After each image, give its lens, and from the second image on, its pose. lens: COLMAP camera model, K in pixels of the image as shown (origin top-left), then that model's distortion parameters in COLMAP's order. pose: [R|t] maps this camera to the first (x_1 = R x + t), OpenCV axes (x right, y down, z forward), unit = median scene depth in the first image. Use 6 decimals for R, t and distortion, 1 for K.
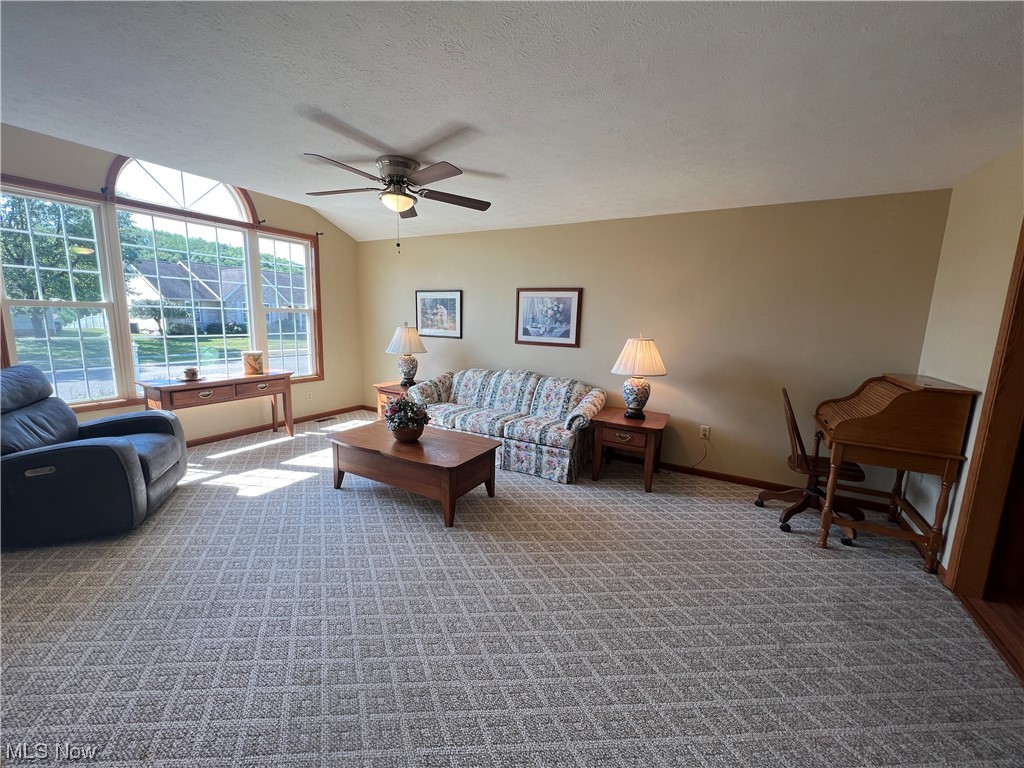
lens RADIAL K [[408.1, 0, 508.2], [0, 408.1, 384.0], [0, 0, 1]] dist [-0.000179, 0.000002]
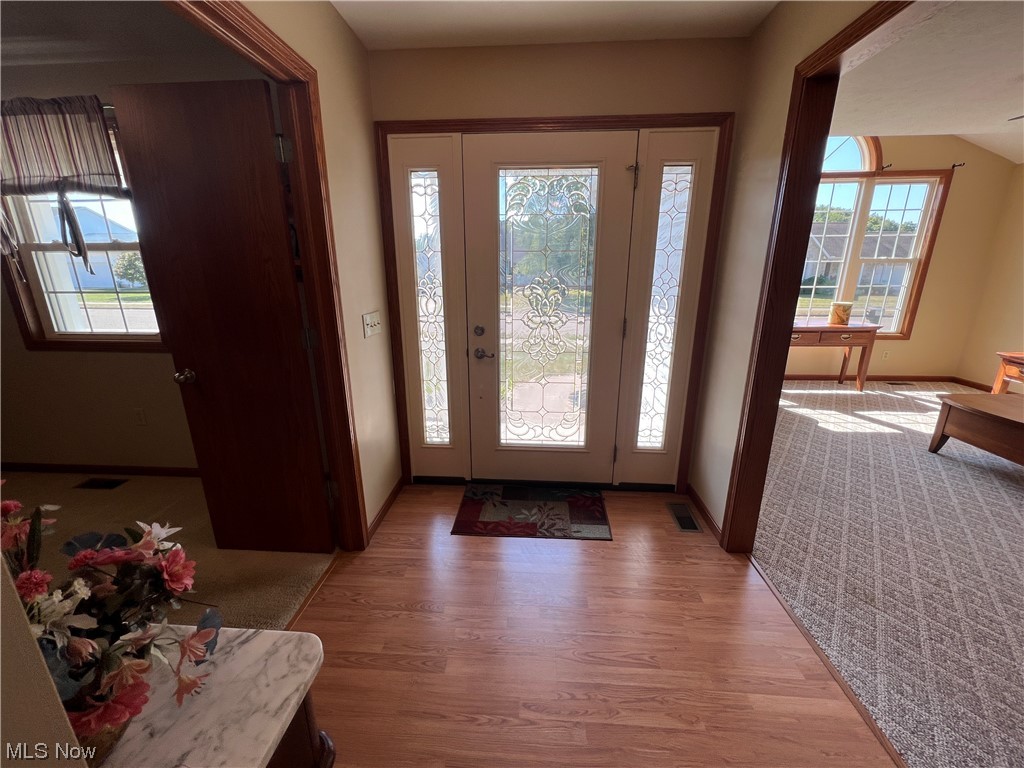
lens RADIAL K [[408.1, 0, 509.4], [0, 408.1, 382.2], [0, 0, 1]] dist [-0.000179, 0.000002]
pose [[0.439002, 0.210125, -0.873570, -0.051965], [-0.126257, 0.977049, 0.171566, 0.050519], [0.889571, 0.034977, 0.455456, -0.234298]]
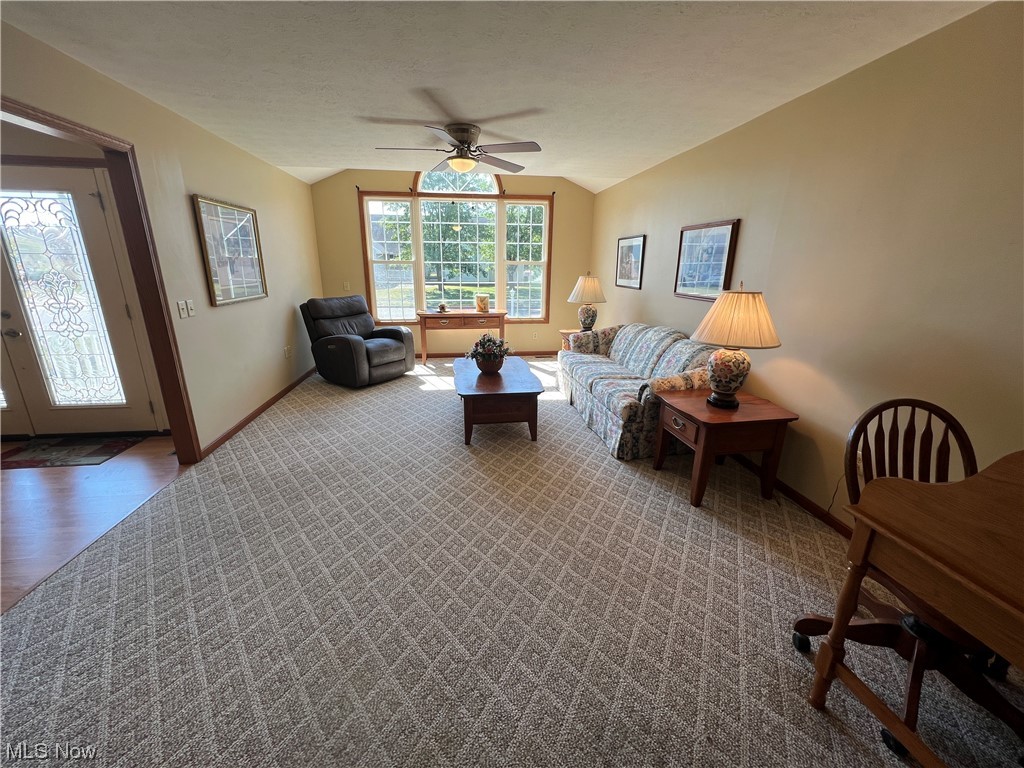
lens RADIAL K [[408.1, 0, 510.8], [0, 408.1, 383.0], [0, 0, 1]] dist [-0.000179, 0.000002]
pose [[0.607741, 0.198601, -0.768901, 0.555505], [-0.118694, 0.980065, 0.159327, -0.021220], [0.785215, -0.005565, 0.619198, 0.248808]]
